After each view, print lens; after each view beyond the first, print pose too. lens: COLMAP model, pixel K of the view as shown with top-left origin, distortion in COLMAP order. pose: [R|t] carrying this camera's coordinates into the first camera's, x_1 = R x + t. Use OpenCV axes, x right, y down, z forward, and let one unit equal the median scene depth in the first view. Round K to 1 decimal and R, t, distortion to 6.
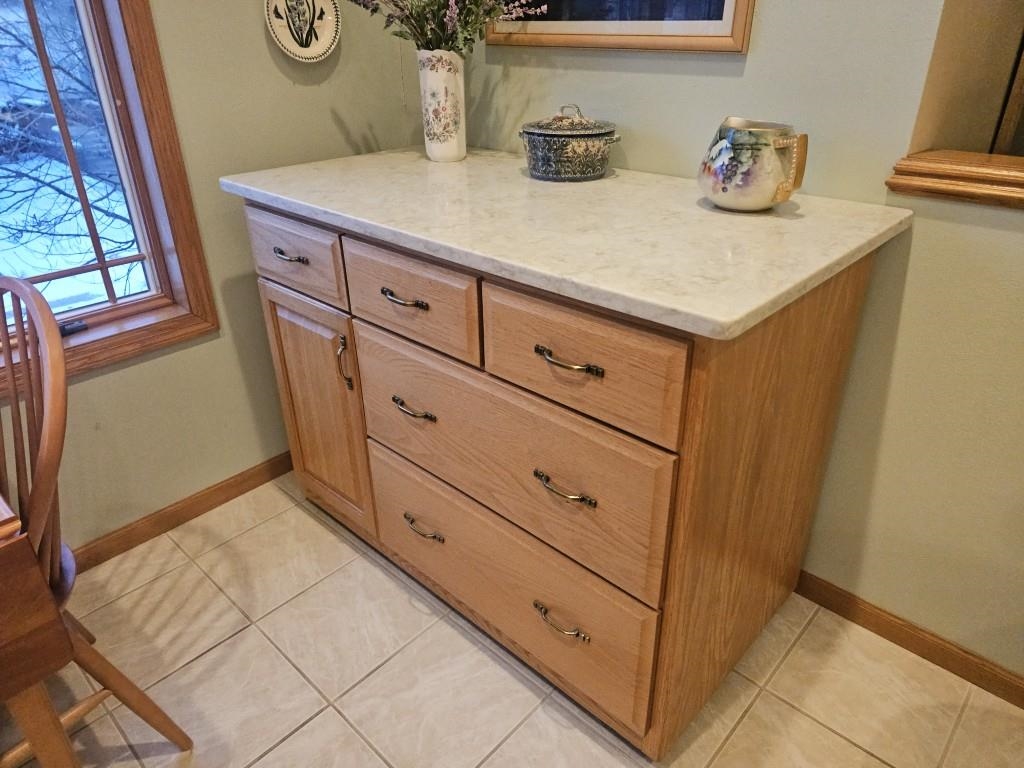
lens RADIAL K [[689.0, 0, 513.0], [0, 689.0, 378.1], [0, 0, 1]] dist [0.040388, 0.000488]
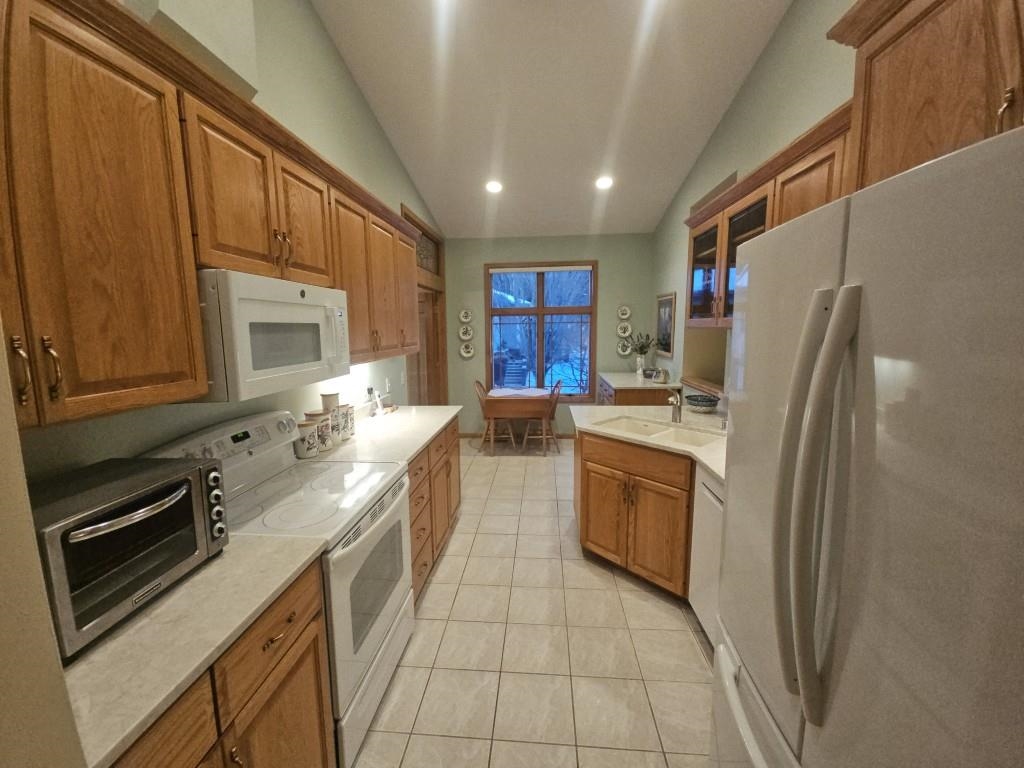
lens RADIAL K [[417.6, 0, 509.0], [0, 417.6, 382.8], [0, 0, 1]] dist [0.001666, -0.004552]
pose [[0.619737, 0.105148, -0.777734, 1.715692], [-0.353893, 0.921954, -0.157353, 0.560449], [0.700490, 0.372752, 0.608580, -1.498738]]
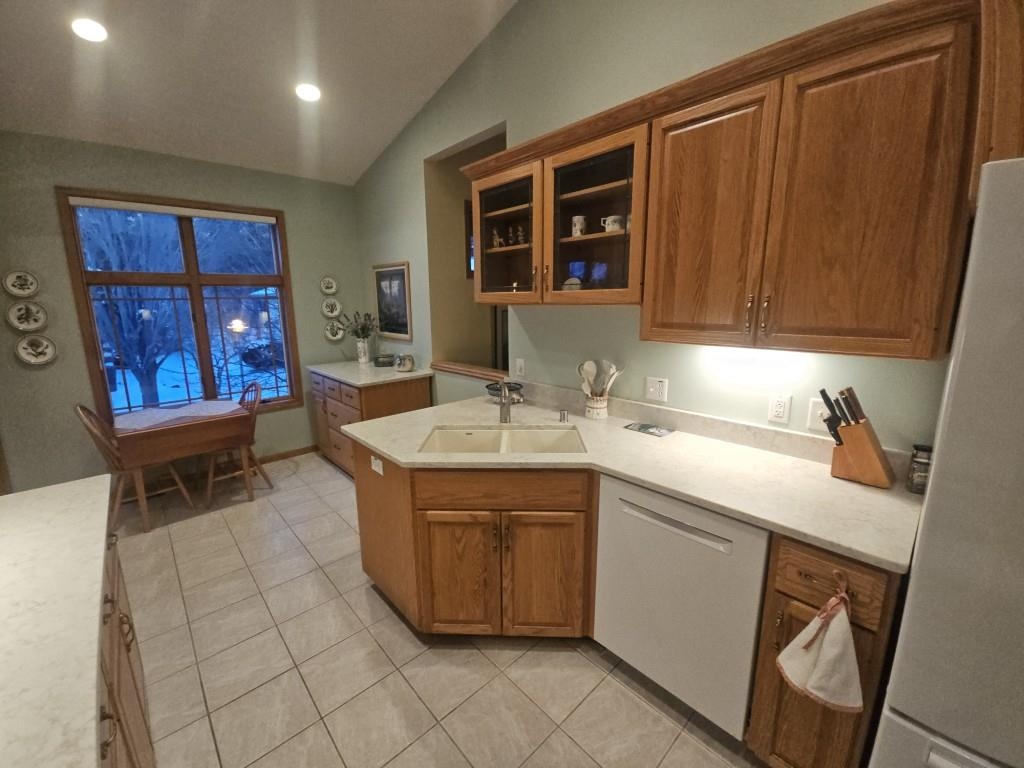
lens RADIAL K [[417.6, 0, 509.0], [0, 417.6, 382.8], [0, 0, 1]] dist [0.001666, -0.004552]
pose [[0.996923, 0.011335, -0.077565, 0.973622], [-0.032435, 0.960460, -0.276521, 0.455927], [0.071364, 0.278186, 0.957873, -1.275449]]
